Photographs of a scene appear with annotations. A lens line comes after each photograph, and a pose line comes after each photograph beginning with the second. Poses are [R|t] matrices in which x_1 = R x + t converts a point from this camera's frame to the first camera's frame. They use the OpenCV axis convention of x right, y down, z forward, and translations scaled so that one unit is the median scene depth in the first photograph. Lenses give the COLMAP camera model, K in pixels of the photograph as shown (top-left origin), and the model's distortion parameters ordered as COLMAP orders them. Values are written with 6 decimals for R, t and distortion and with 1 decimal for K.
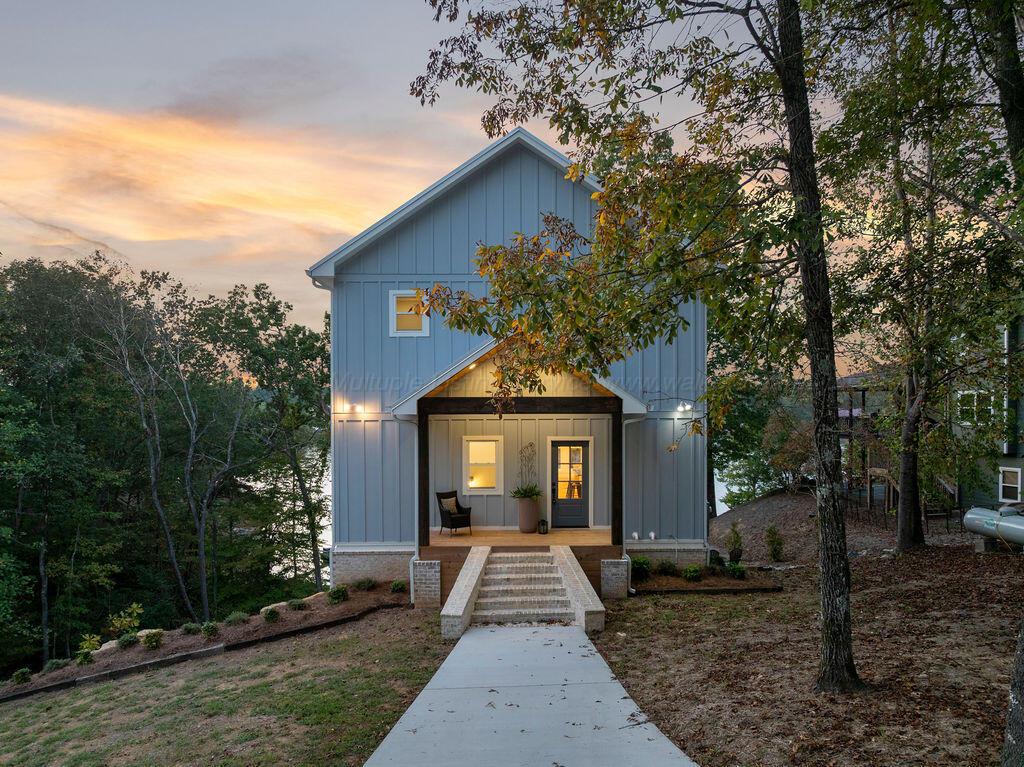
lens RADIAL K [[774.6, 0, 513.0], [0, 774.6, 415.5], [0, 0, 1]] dist [-0.048743, 0.009162]
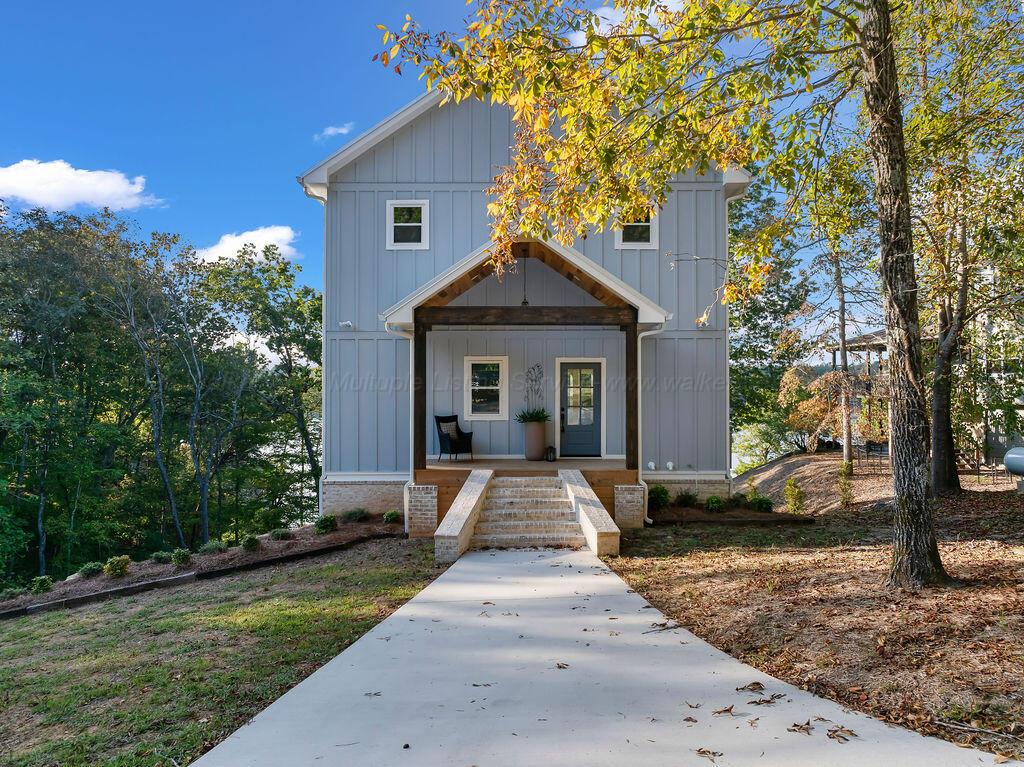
lens RADIAL K [[731.7, 0, 515.5], [0, 731.7, 394.0], [0, 0, 1]] dist [-0.046960, 0.012458]
pose [[0.999886, 0.002531, -0.014864, 0.010095], [-0.003030, 0.999430, -0.033627, 0.107617], [0.014771, 0.033668, 0.999324, 0.137865]]
